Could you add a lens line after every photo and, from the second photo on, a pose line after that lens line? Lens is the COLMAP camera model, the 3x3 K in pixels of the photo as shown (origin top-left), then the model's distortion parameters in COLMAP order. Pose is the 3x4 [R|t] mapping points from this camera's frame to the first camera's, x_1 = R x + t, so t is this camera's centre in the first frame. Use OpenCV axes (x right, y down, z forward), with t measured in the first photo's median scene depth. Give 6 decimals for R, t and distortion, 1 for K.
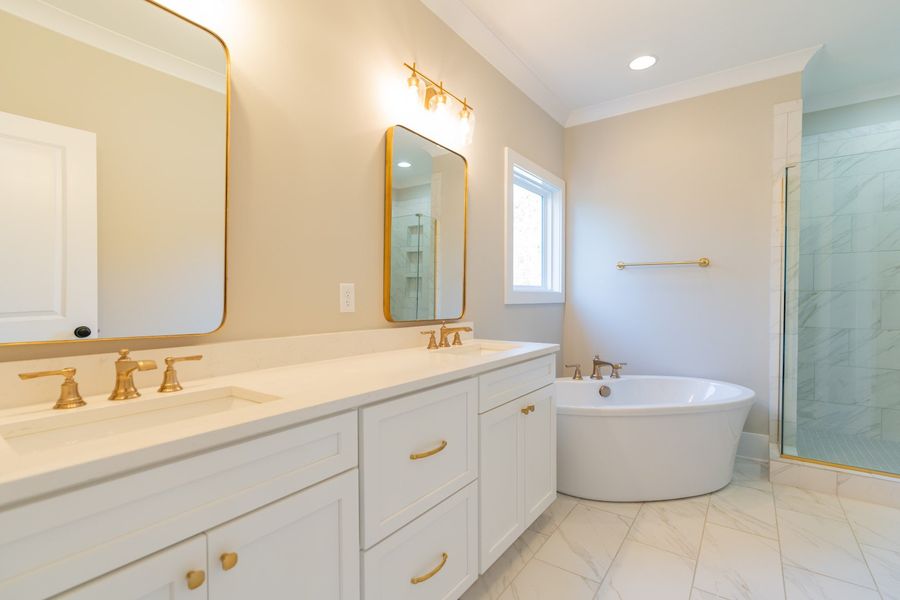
lens RADIAL K [[410.7, 0, 454.6], [0, 410.7, 304.0], [0, 0, 1]] dist [-0.003440, 0.000293]
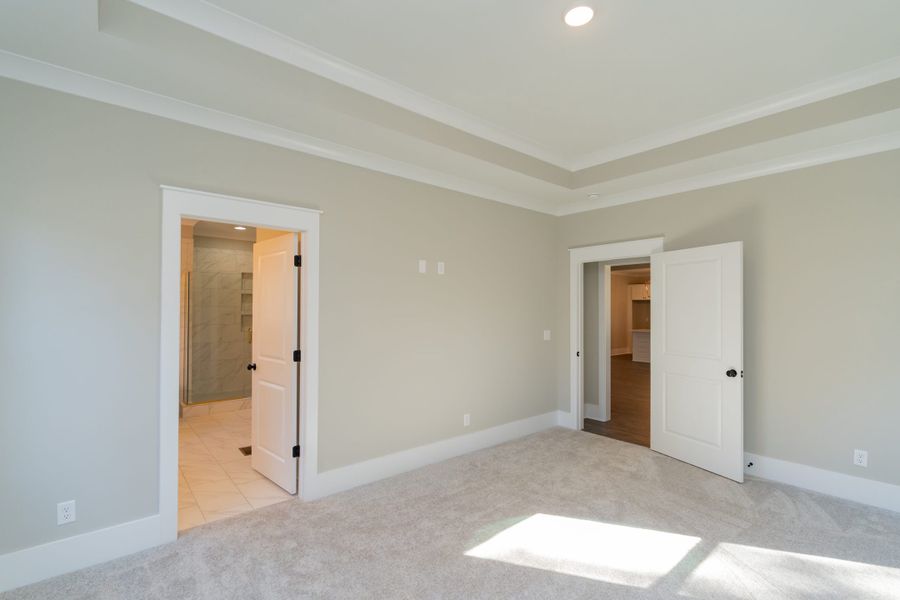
lens RADIAL K [[410.7, 0, 450.7], [0, 410.7, 306.4], [0, 0, 1]] dist [-0.003440, 0.000293]
pose [[0.239650, 0.014298, 0.970754, -0.779105], [0.006170, 0.999849, -0.016250, -0.084882], [-0.970840, 0.009884, 0.239526, -0.703142]]
